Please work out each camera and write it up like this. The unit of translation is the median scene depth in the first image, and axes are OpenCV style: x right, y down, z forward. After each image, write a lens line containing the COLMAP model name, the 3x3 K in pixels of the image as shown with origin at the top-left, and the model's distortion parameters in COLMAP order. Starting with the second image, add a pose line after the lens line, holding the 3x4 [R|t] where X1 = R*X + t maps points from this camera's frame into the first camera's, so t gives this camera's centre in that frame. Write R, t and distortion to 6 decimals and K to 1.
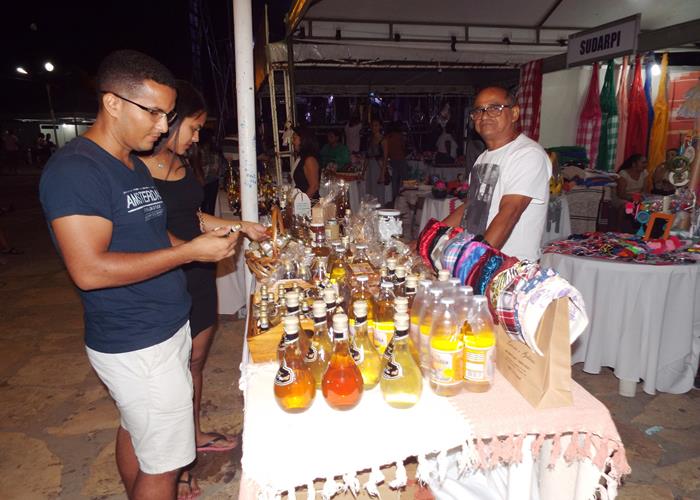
lens RADIAL K [[554.5, 0, 350.0], [0, 554.5, 250.0], [0, 0, 1]] dist [0.000894, -0.000471]
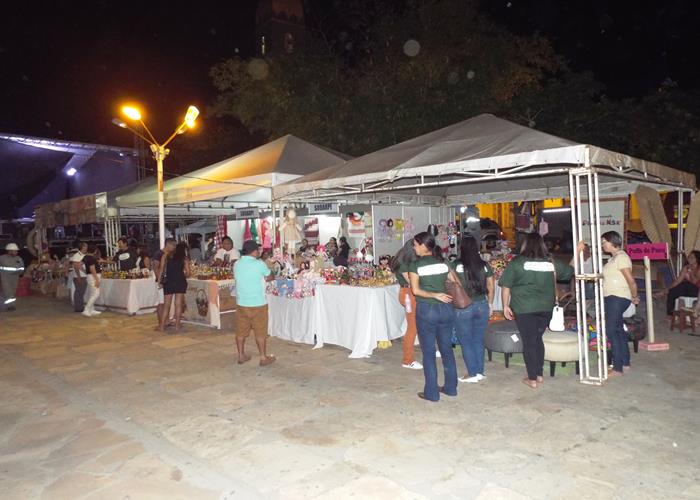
lens RADIAL K [[554.5, 0, 350.0], [0, 554.5, 250.0], [0, 0, 1]] dist [0.000894, -0.000471]
pose [[0.834164, -0.026632, 0.550872, -0.532264], [0.133754, 0.978784, -0.155218, 0.250788], [-0.535051, 0.203159, 0.820029, -1.228354]]
